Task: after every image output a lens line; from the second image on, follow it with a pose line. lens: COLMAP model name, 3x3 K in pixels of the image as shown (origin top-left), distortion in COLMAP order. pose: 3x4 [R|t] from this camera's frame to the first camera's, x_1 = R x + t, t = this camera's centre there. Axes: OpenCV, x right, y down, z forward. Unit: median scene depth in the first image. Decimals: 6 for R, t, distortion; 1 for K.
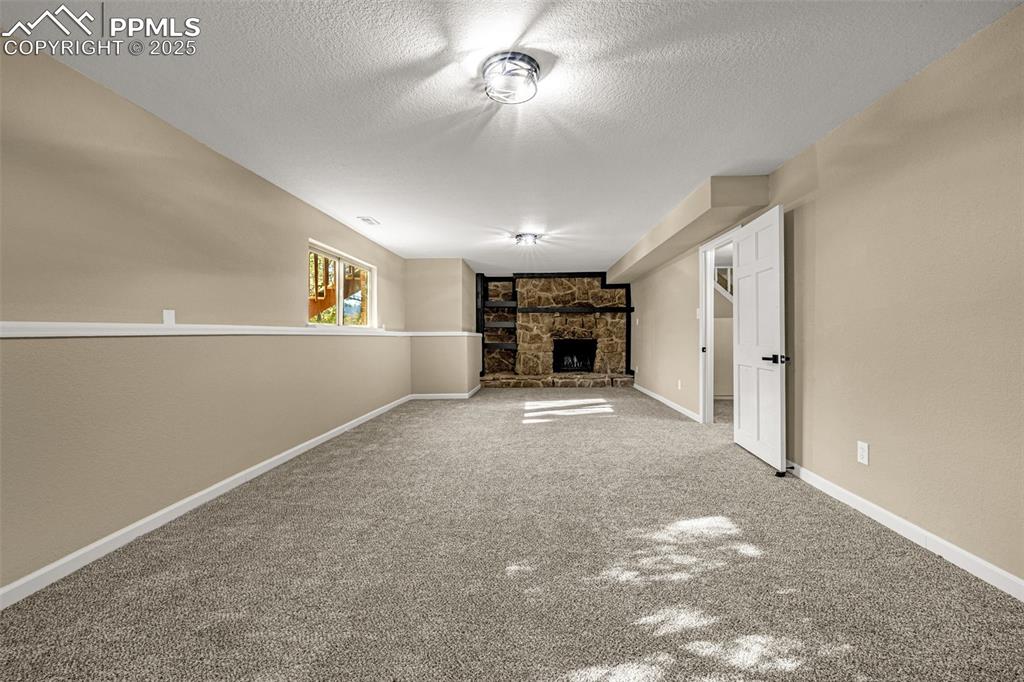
lens RADIAL K [[428.3, 0, 509.9], [0, 428.3, 339.5], [0, 0, 1]] dist [-0.000475, 0.000222]
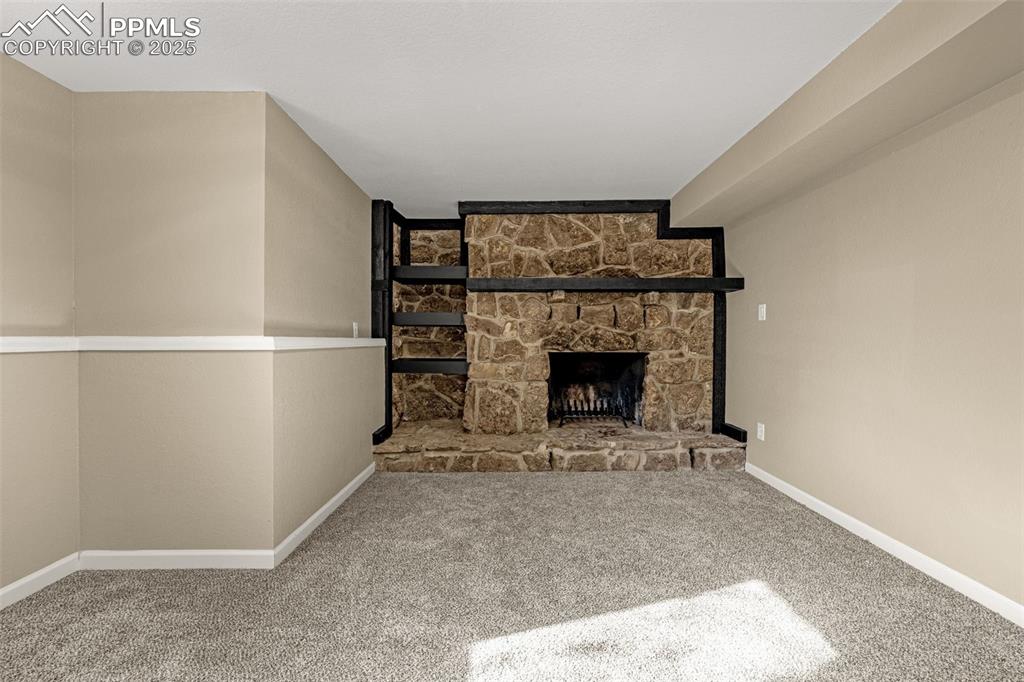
lens RADIAL K [[428.3, 0, 511.8], [0, 428.3, 341.2], [0, 0, 1]] dist [-0.000475, 0.000222]
pose [[0.997575, 0.003163, 0.069525, 0.032672], [-0.003365, 0.999990, 0.002787, -0.013388], [-0.069515, -0.003014, 0.997576, 0.564999]]
